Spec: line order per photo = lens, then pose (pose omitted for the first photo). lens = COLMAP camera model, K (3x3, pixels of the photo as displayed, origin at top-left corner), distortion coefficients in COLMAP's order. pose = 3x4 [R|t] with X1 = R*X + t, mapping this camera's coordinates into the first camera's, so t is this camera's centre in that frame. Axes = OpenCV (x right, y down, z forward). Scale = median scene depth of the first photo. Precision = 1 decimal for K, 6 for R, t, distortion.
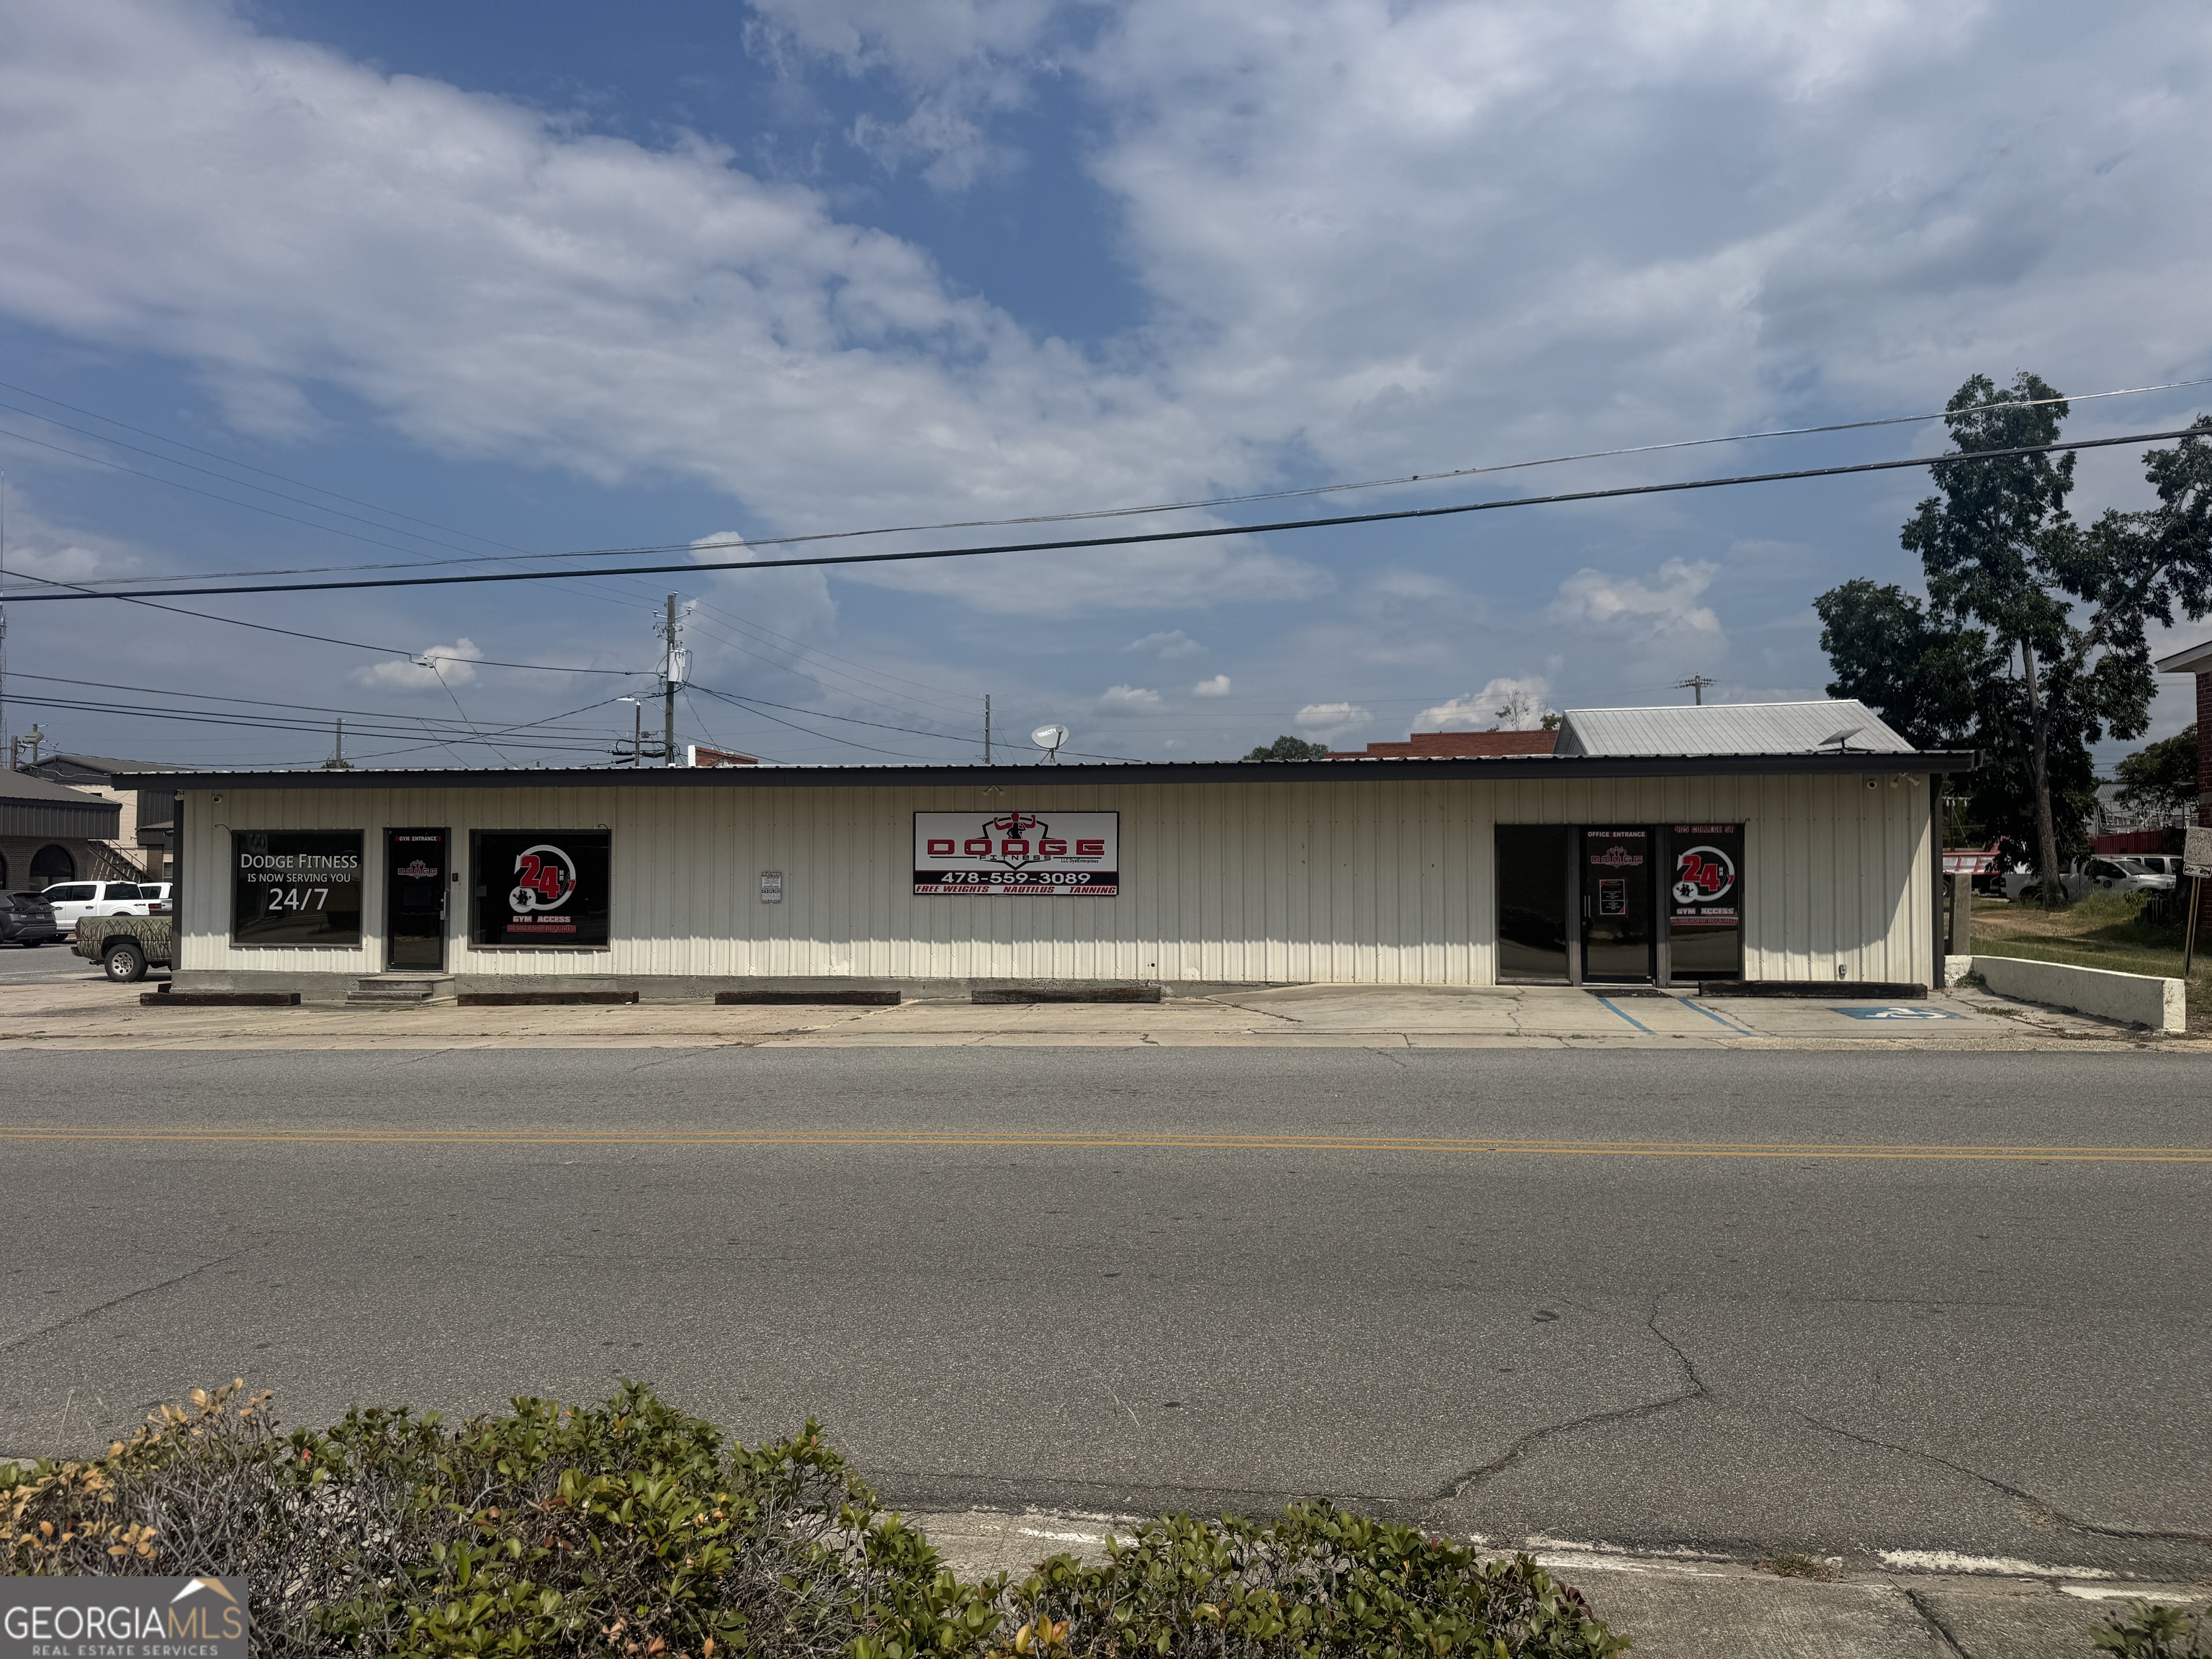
lens RADIAL K [[1551.6, 0, 1095.6], [0, 1551.6, 775.8], [0, 0, 1]] dist [0.140579, -0.228399]
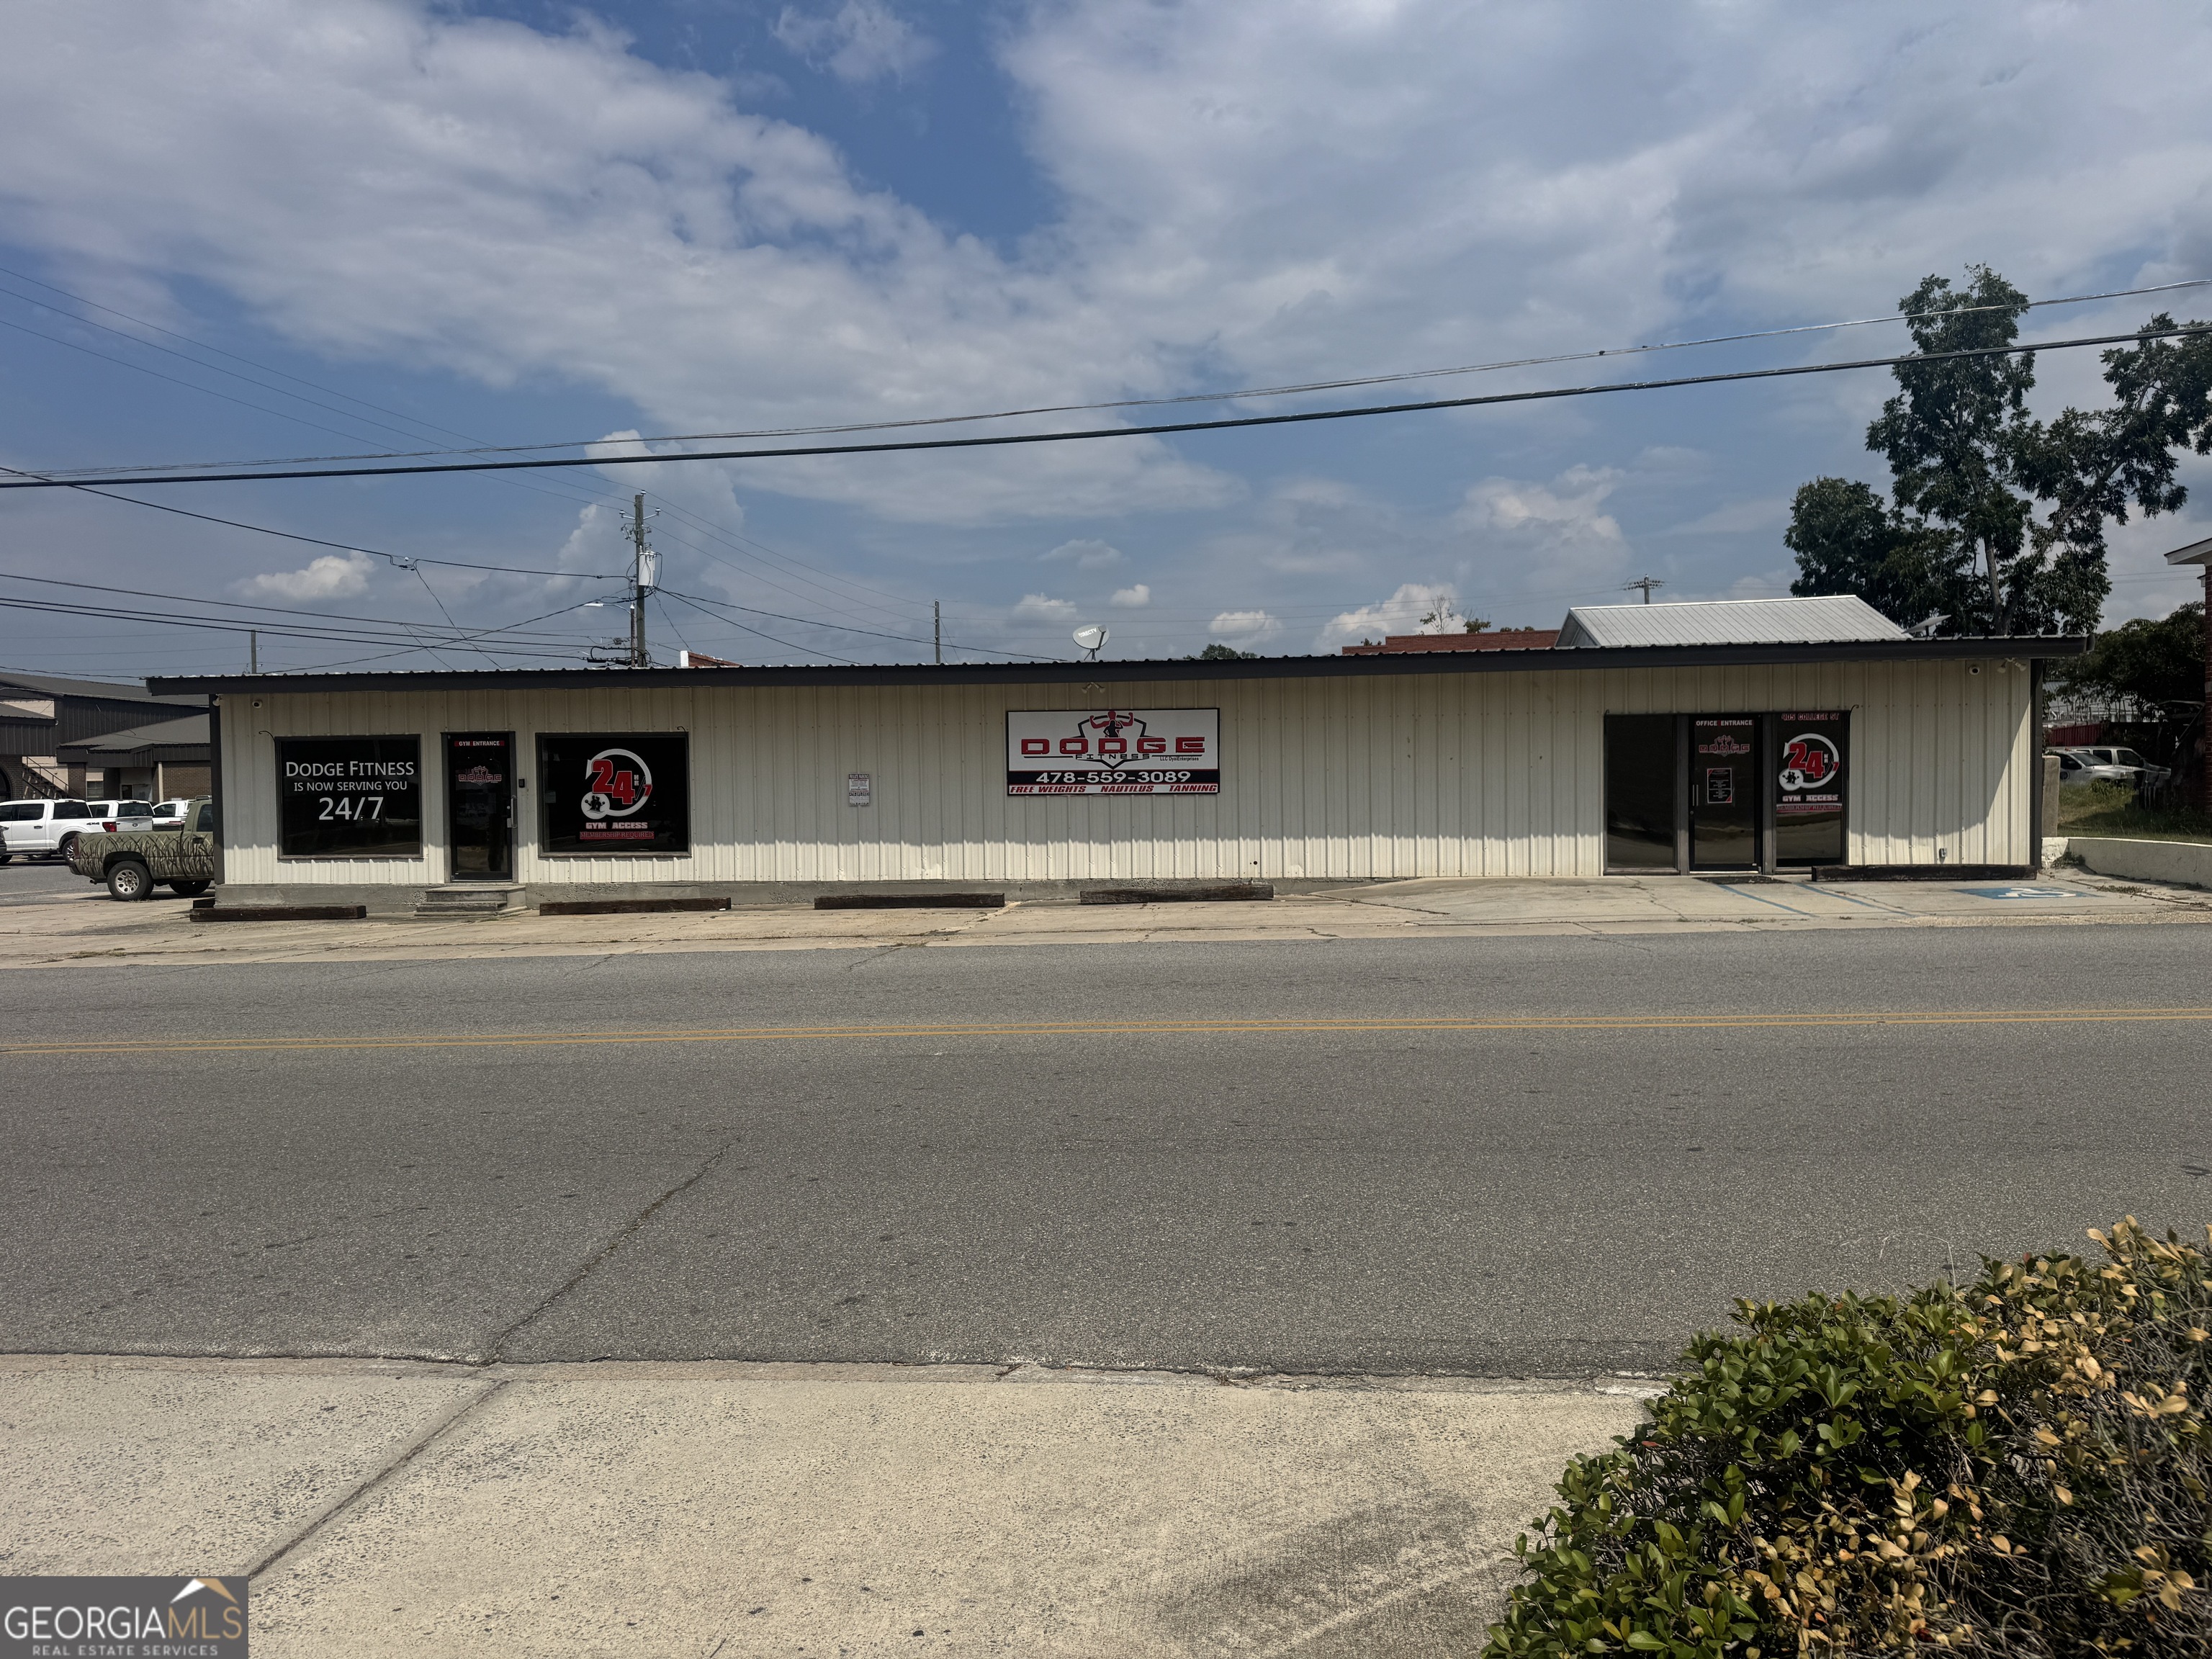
lens RADIAL K [[1565.4, 0, 1108.1], [0, 1565.4, 763.1], [0, 0, 1]] dist [0.067743, -0.081357]
pose [[0.997793, -0.013016, 0.065110, -0.108601], [0.009805, 0.998731, 0.049398, 0.007721], [-0.065670, -0.048650, 0.996655, 0.018425]]
